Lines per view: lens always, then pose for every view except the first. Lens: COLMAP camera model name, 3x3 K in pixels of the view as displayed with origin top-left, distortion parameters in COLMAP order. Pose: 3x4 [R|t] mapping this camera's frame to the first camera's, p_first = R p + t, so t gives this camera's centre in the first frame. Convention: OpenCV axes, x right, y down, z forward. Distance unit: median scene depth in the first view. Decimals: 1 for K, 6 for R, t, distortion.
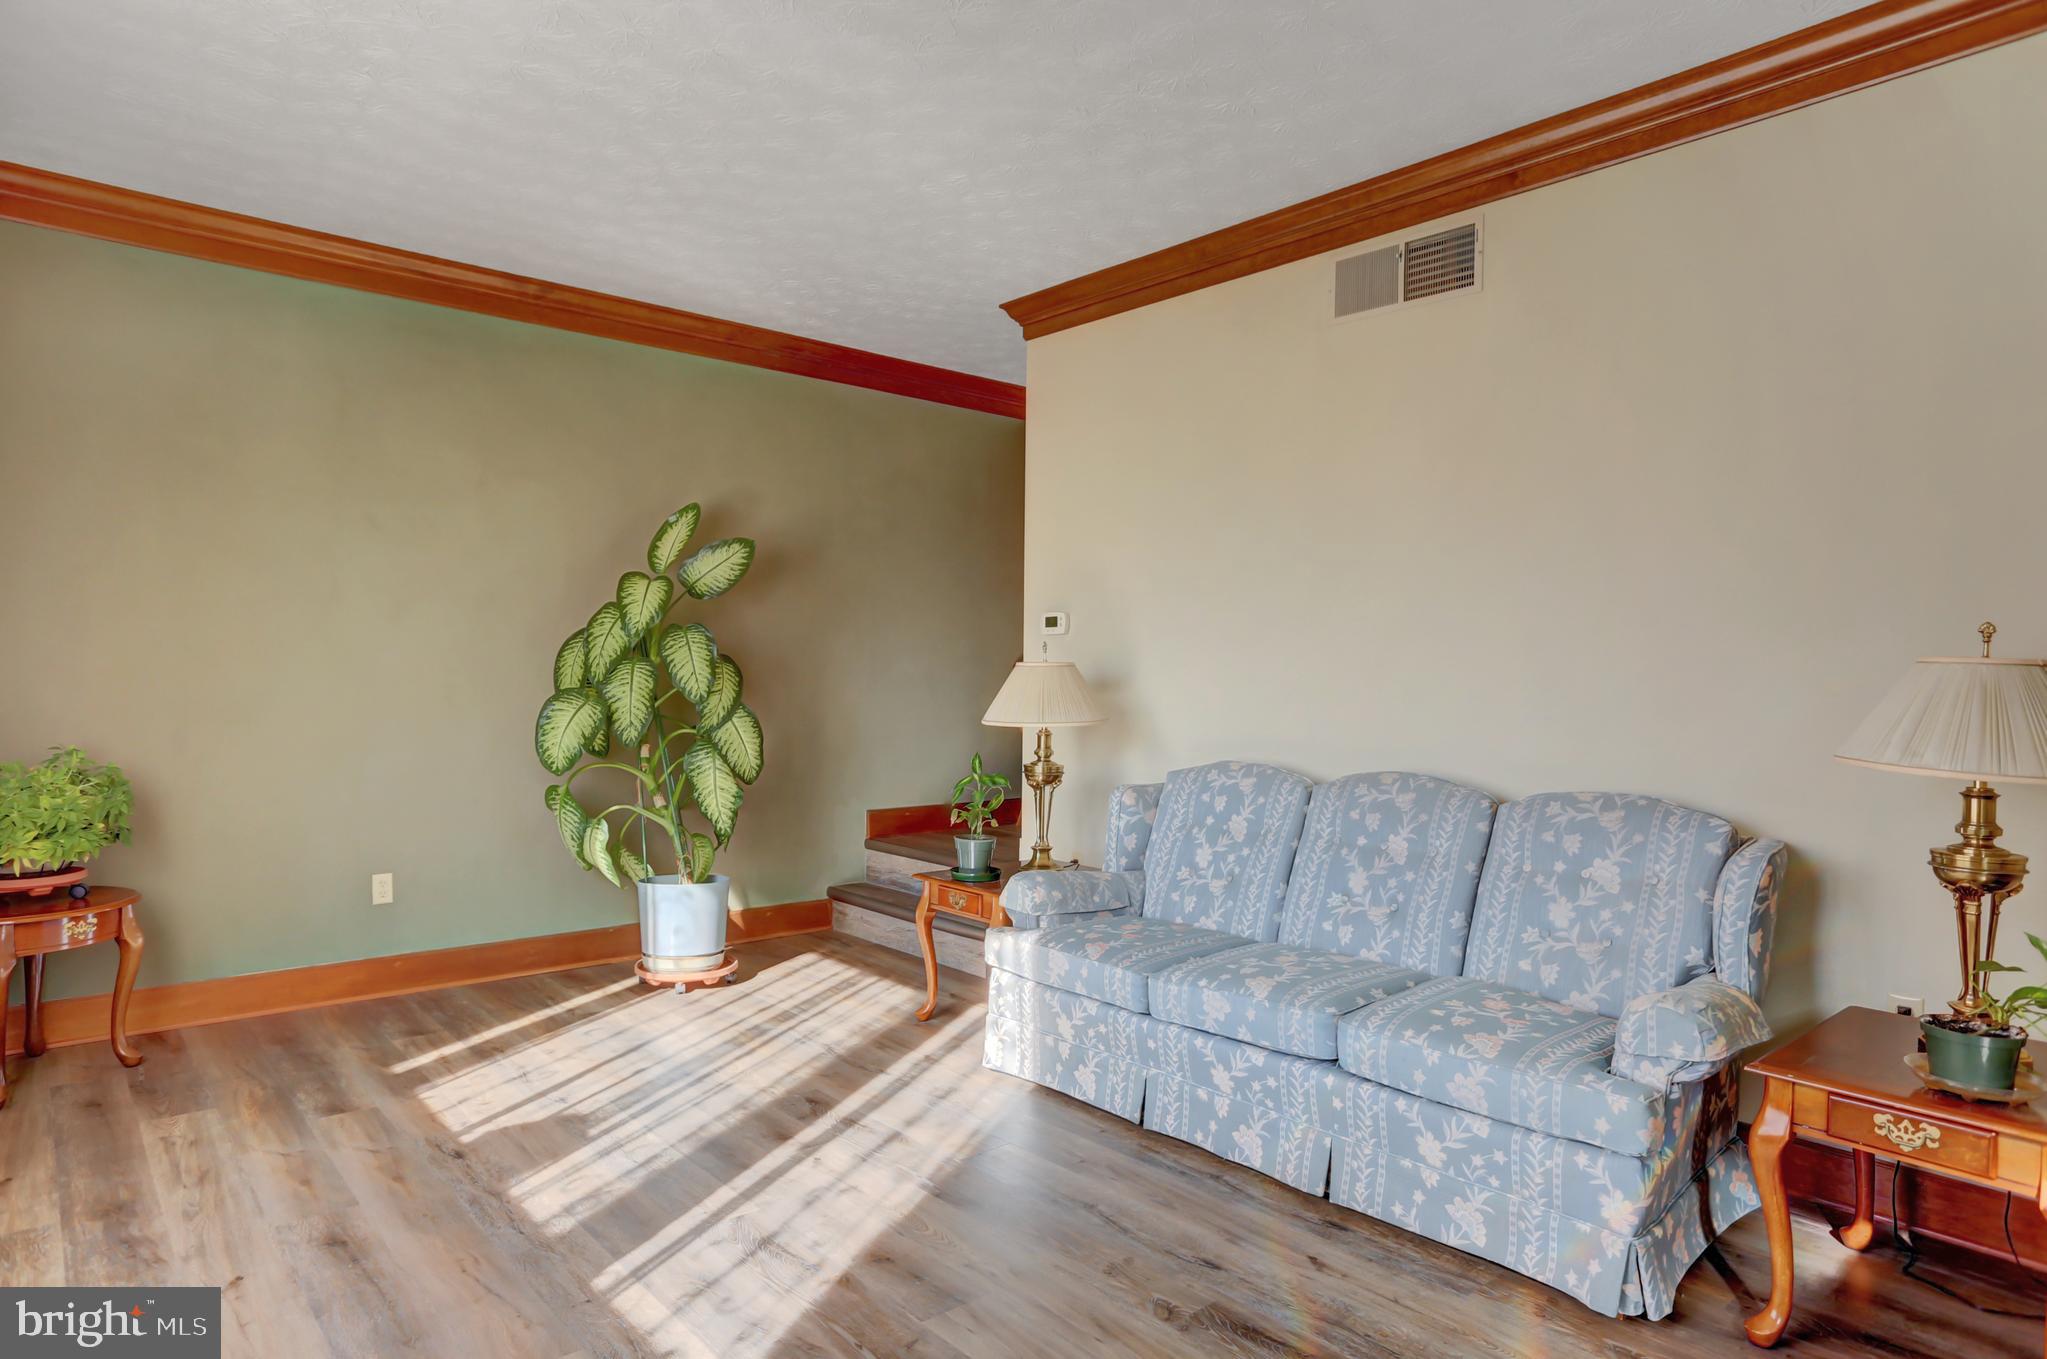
lens RADIAL K [[1170.4, 0, 1023.5], [0, 1170.4, 679.5], [0, 0, 1]] dist [-0.051294, 0.000115]
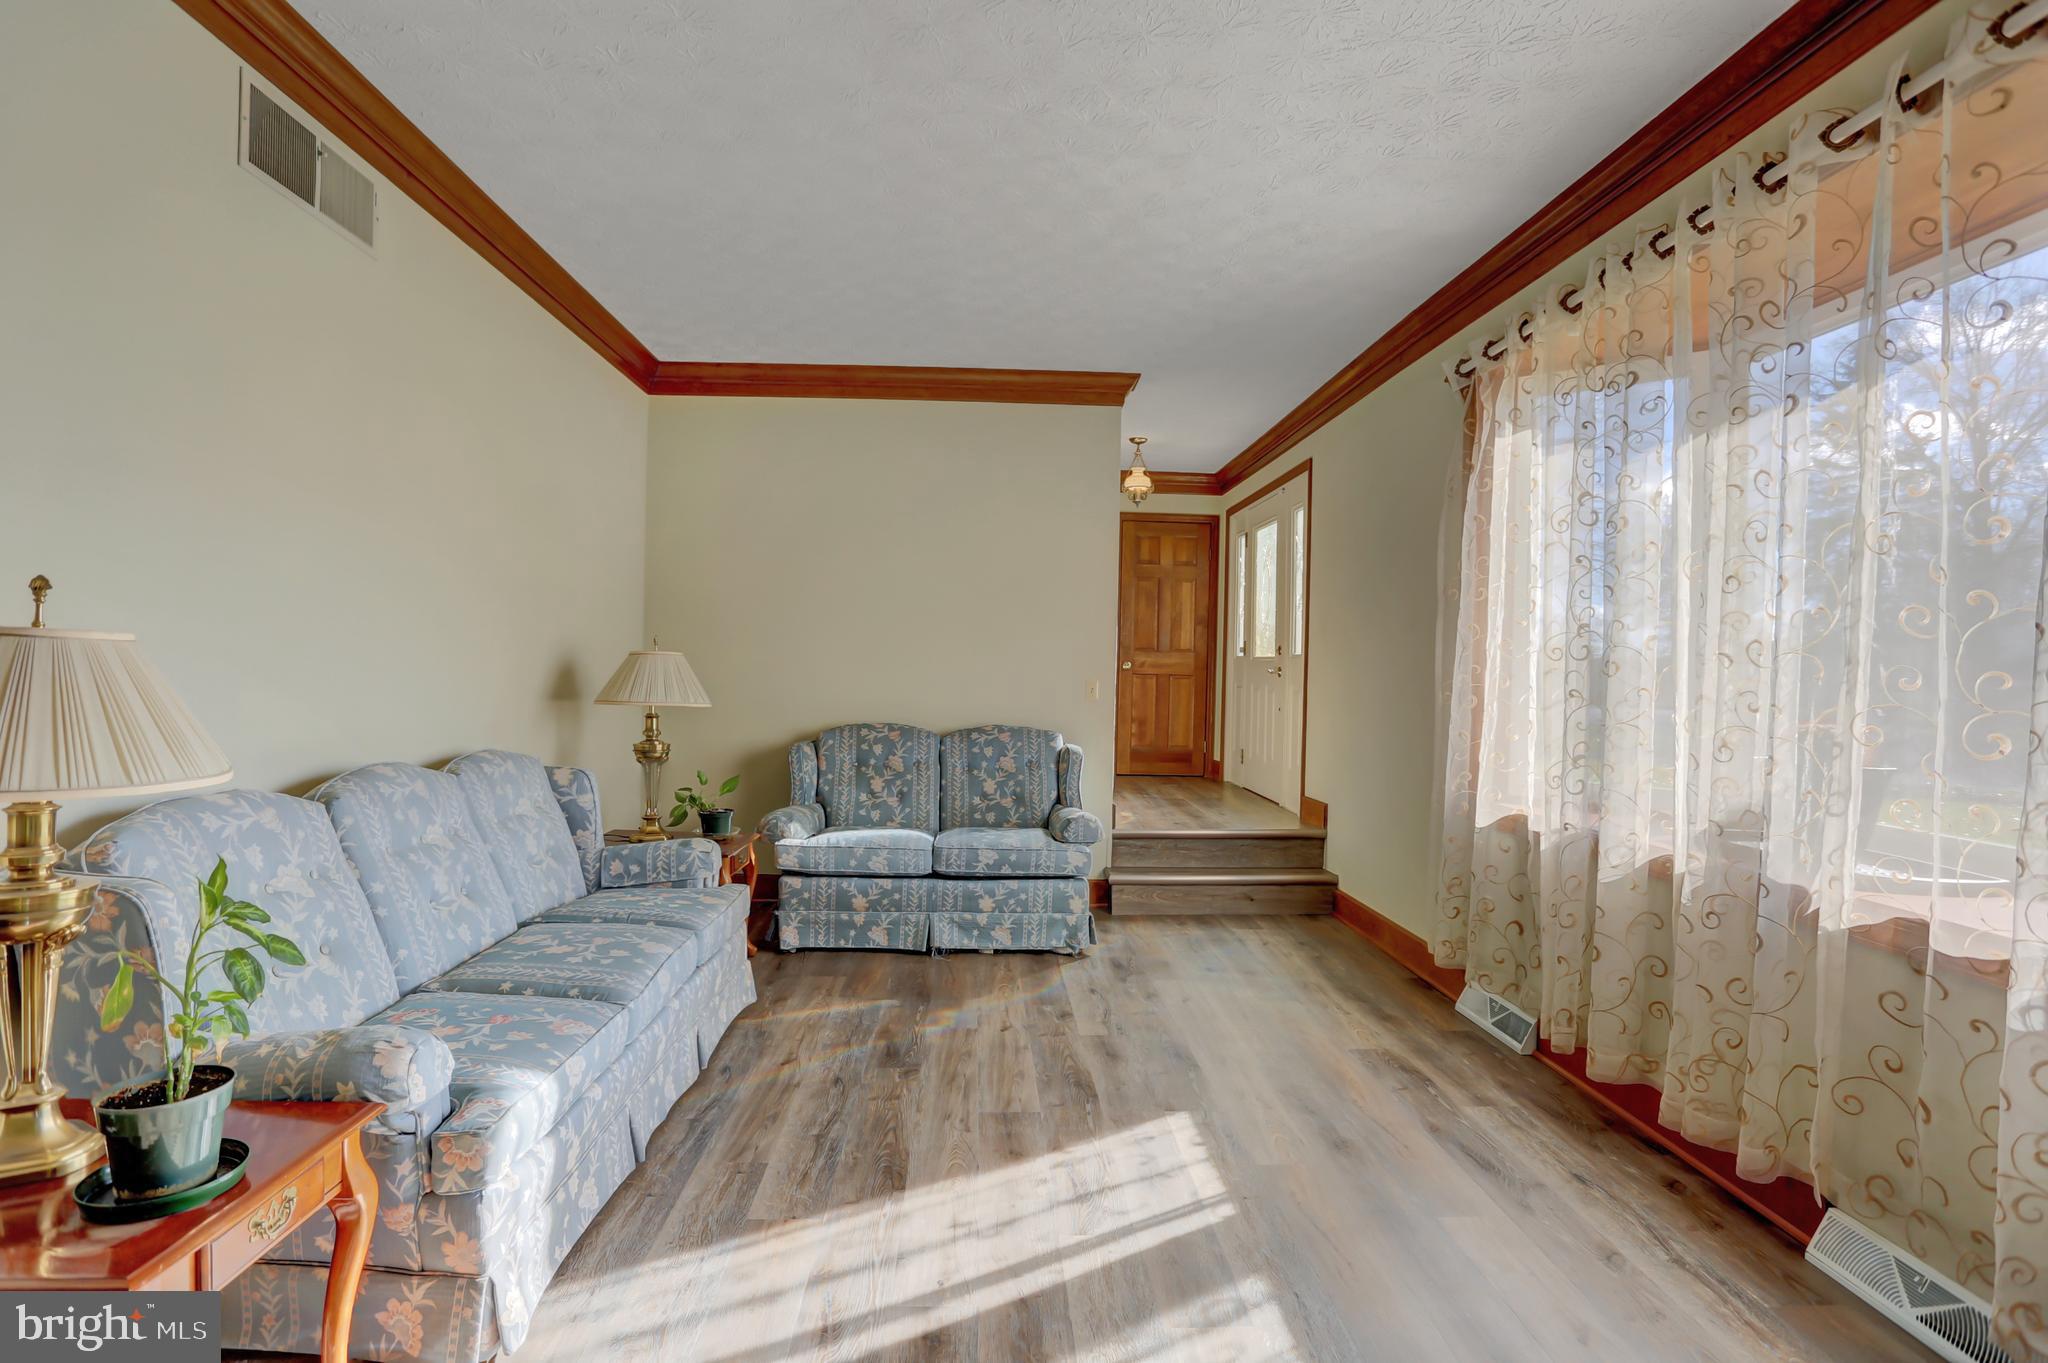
lens RADIAL K [[993.1, 0, 1024.6], [0, 993.1, 672.7], [0, 0, 1]] dist [-0.097690, 0.058897]
pose [[-0.778967, -0.029942, 0.626349, -0.626679], [-0.029948, 0.999496, 0.010534, -0.016575], [-0.626349, -0.010552, -0.779471, 1.480762]]
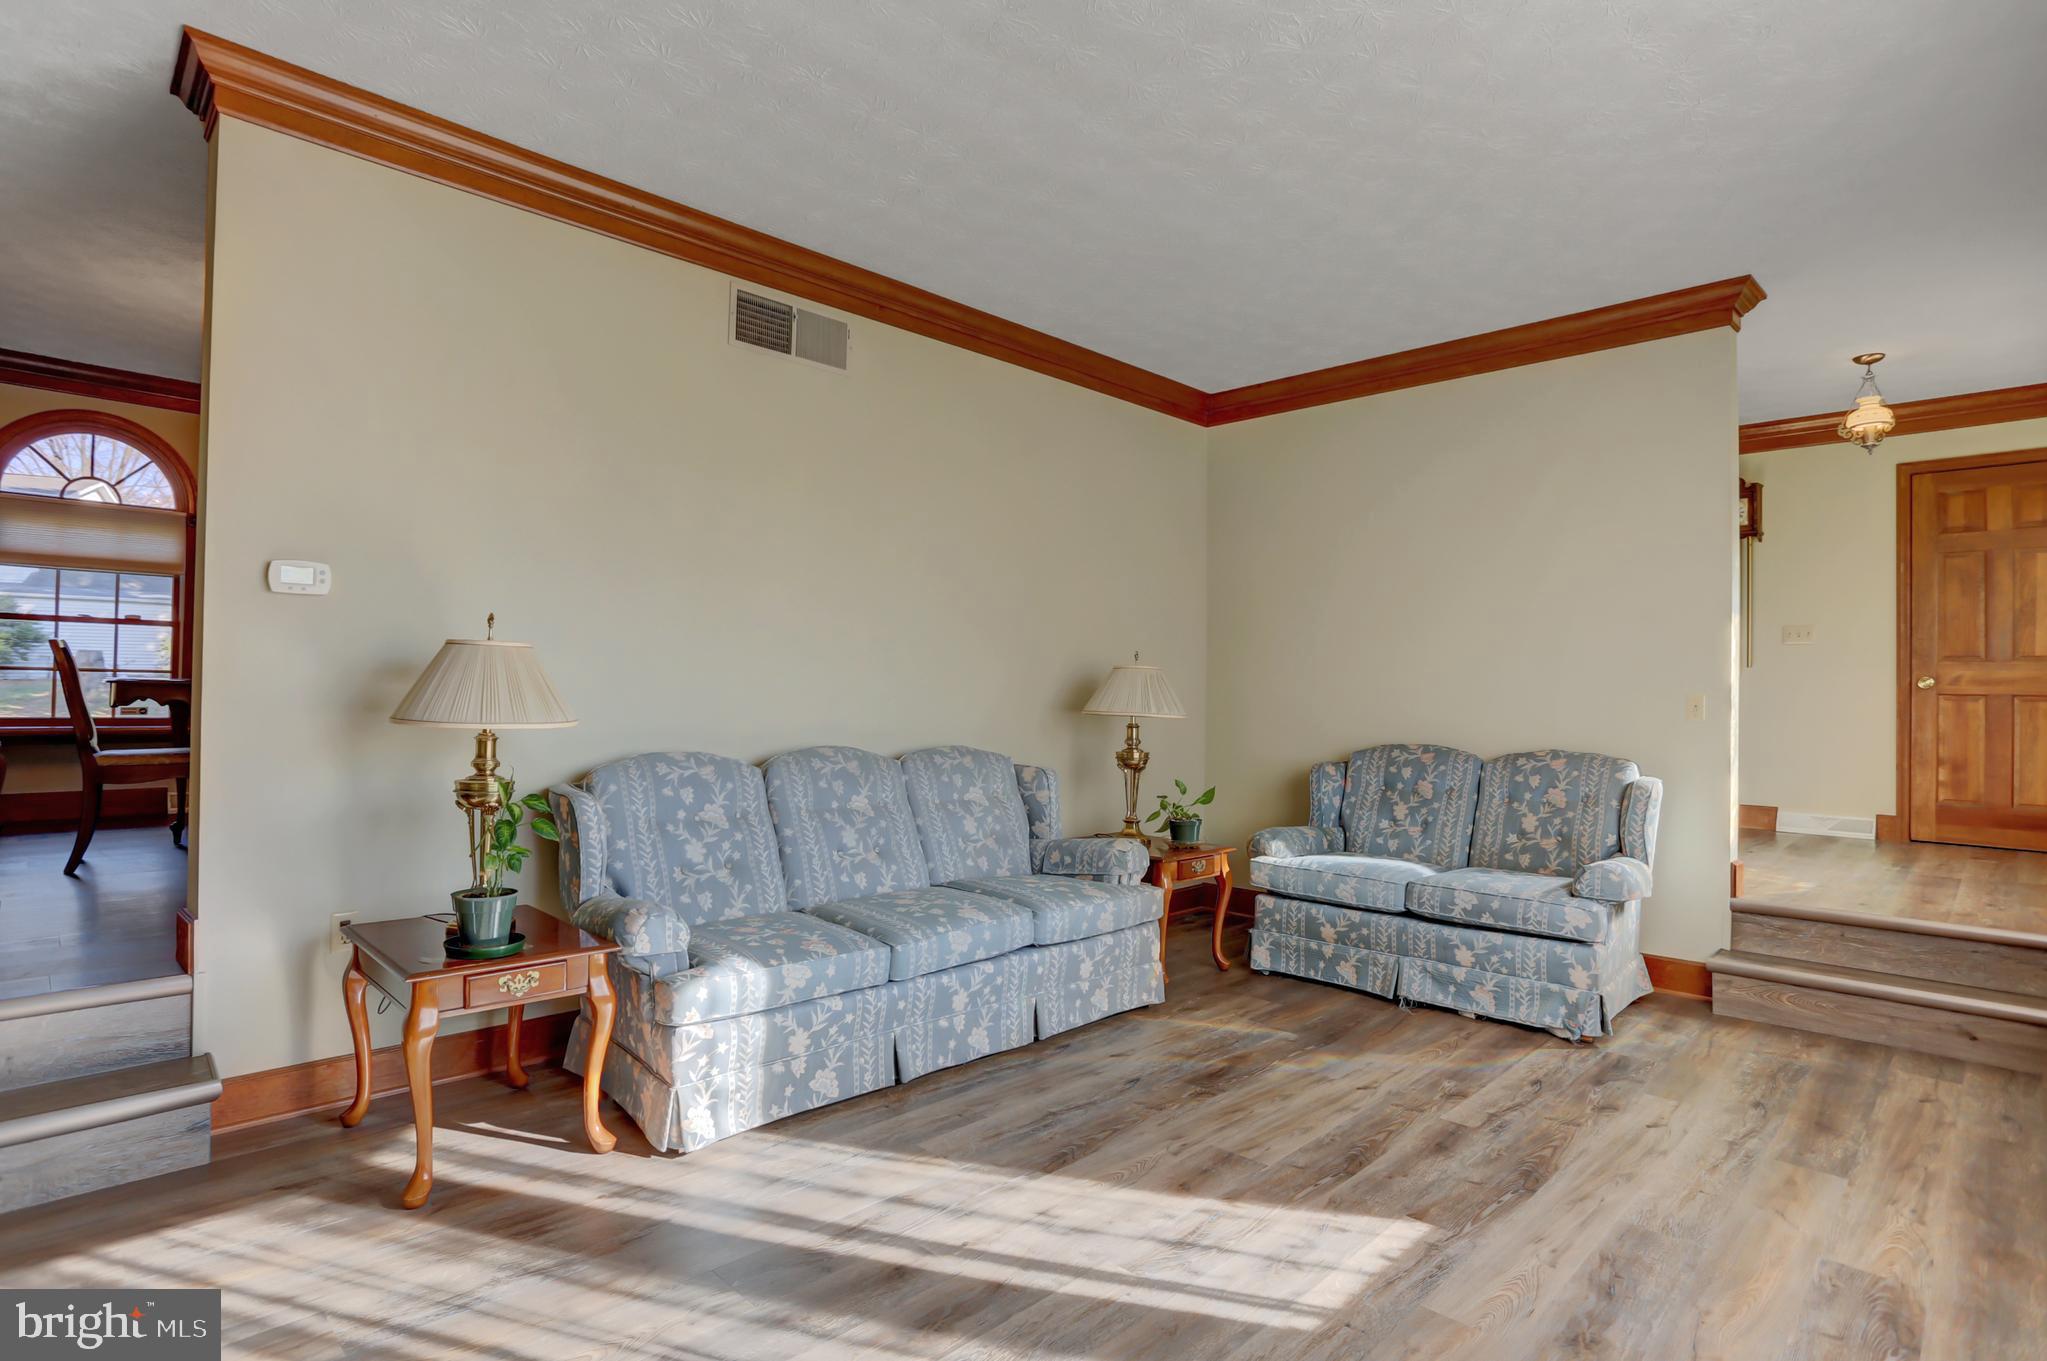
lens RADIAL K [[1040.0, 0, 1019.9], [0, 1040.0, 668.1], [0, 0, 1]] dist [-0.076492, 0.034459]
pose [[-0.063672, 0.010412, 0.997917, -0.914386], [-0.016406, 0.999800, -0.011479, 0.007196], [-0.997836, -0.017103, -0.063488, 1.010938]]
